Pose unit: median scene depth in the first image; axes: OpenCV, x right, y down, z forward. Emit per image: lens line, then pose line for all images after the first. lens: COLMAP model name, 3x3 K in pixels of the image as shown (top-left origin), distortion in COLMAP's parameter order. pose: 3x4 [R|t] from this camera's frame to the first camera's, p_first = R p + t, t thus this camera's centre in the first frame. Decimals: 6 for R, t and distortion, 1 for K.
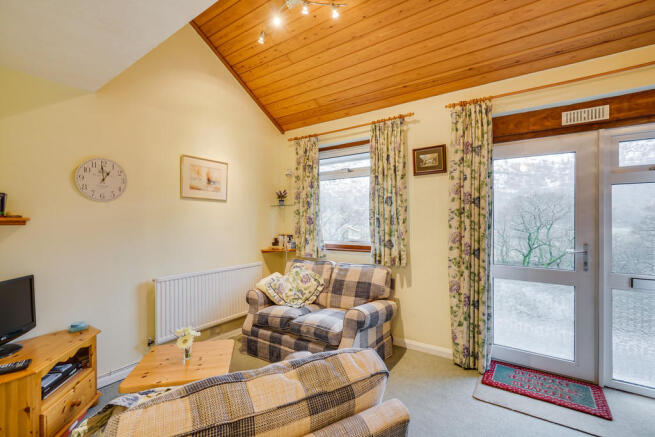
lens RADIAL K [[294.6, 0, 324.9], [0, 294.6, 219.8], [0, 0, 1]] dist [-0.000640, -0.000033]
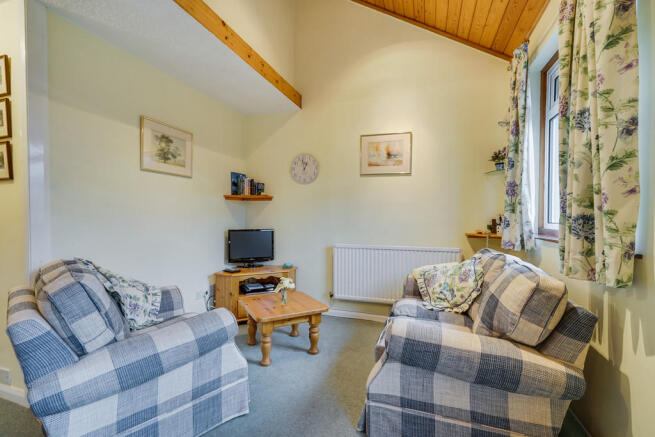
lens RADIAL K [[294.6, 0, 324.9], [0, 294.6, 219.8], [0, 0, 1]] dist [-0.000640, -0.000033]
pose [[0.282863, 0.017956, -0.958992, 0.495188], [-0.001162, 0.999830, 0.018378, 0.065579], [0.959160, -0.004085, 0.282836, 0.531727]]
